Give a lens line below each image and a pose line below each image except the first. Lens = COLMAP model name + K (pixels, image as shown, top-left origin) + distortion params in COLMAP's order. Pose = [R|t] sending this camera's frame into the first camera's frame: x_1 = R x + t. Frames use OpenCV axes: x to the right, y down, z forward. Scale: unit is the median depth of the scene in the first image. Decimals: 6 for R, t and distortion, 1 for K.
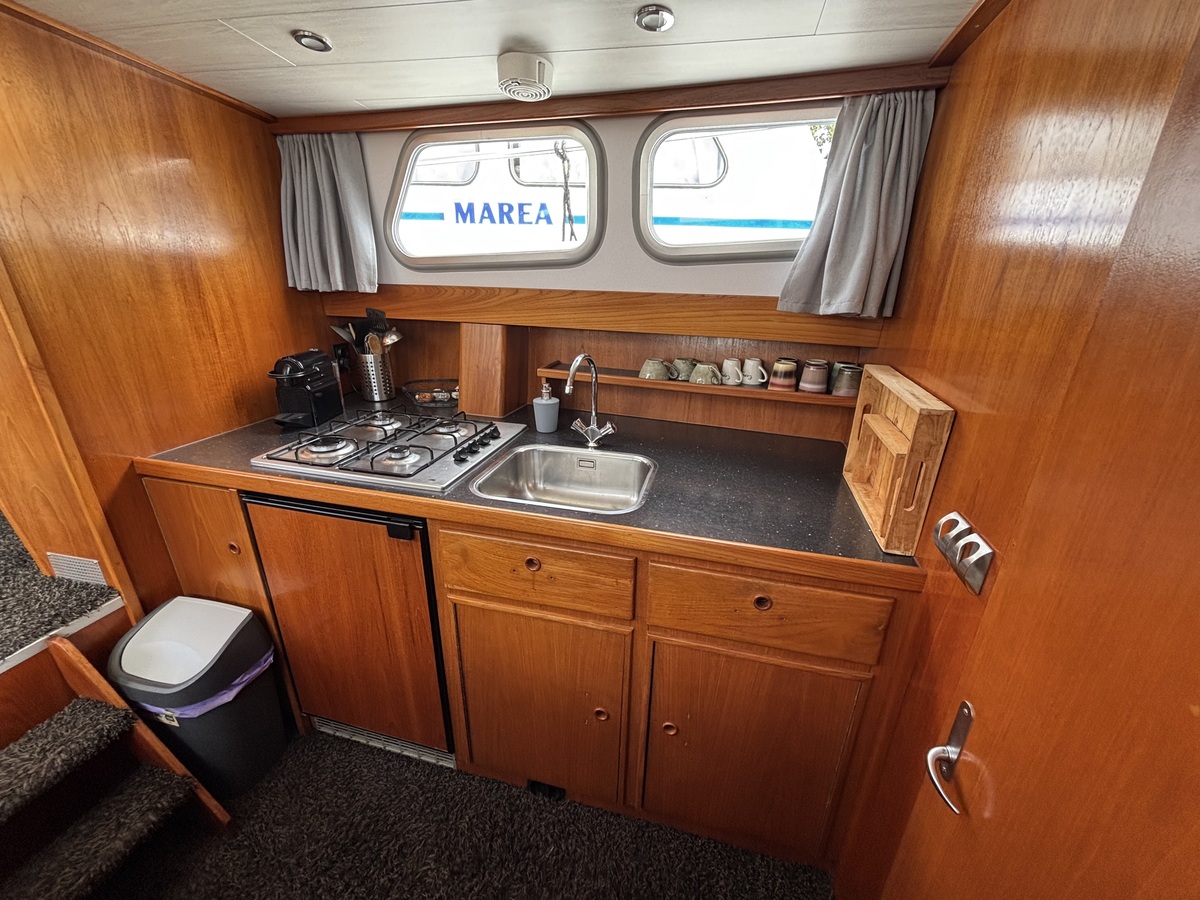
lens RADIAL K [[479.4, 0, 594.3], [0, 479.4, 453.3], [0, 0, 1]] dist [-0.000350, 0.001275]
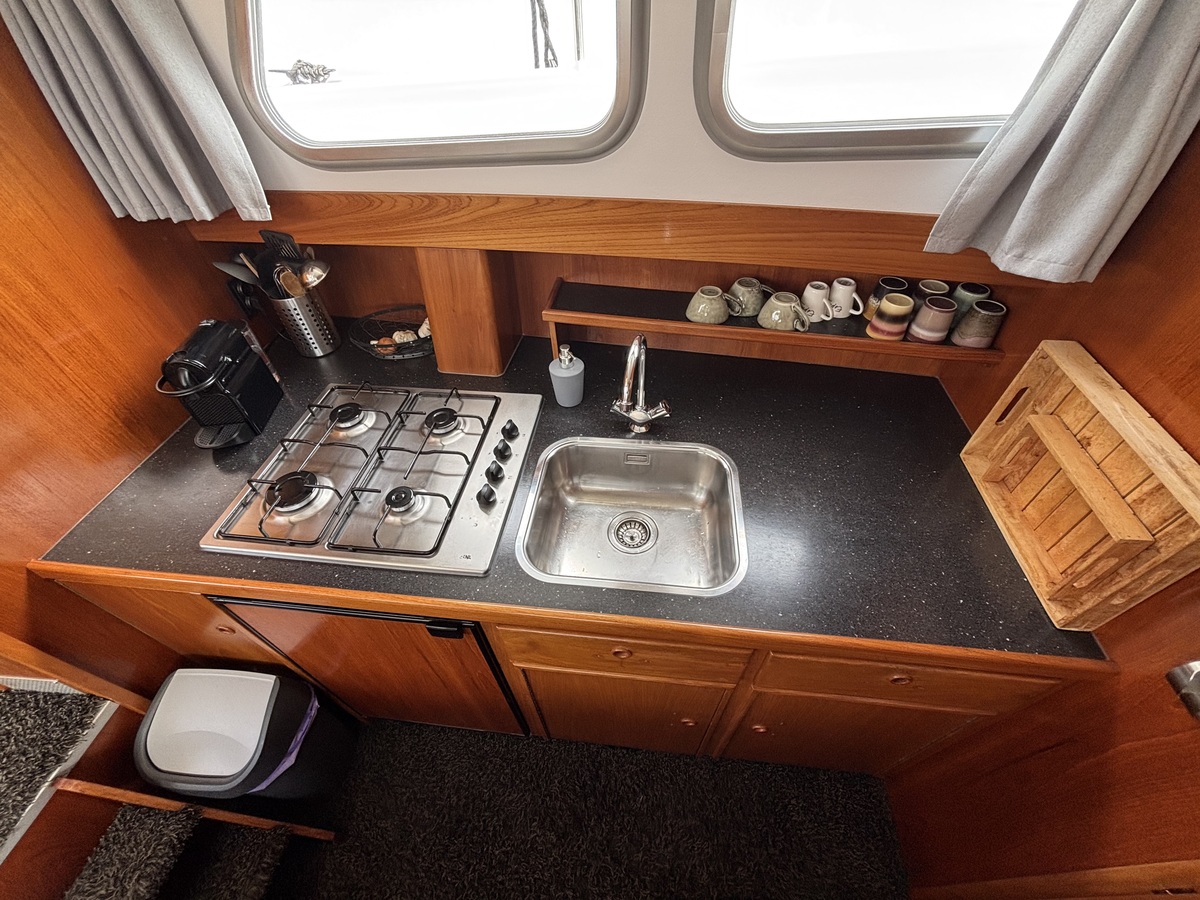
lens RADIAL K [[479.4, 0, 597.4], [0, 479.4, 450.7], [0, 0, 1]] dist [-0.000350, 0.001275]
pose [[0.988457, -0.137231, 0.064189, -0.122630], [0.097739, 0.901351, 0.421917, -0.308707], [-0.115757, -0.410773, 0.904359, 0.277772]]
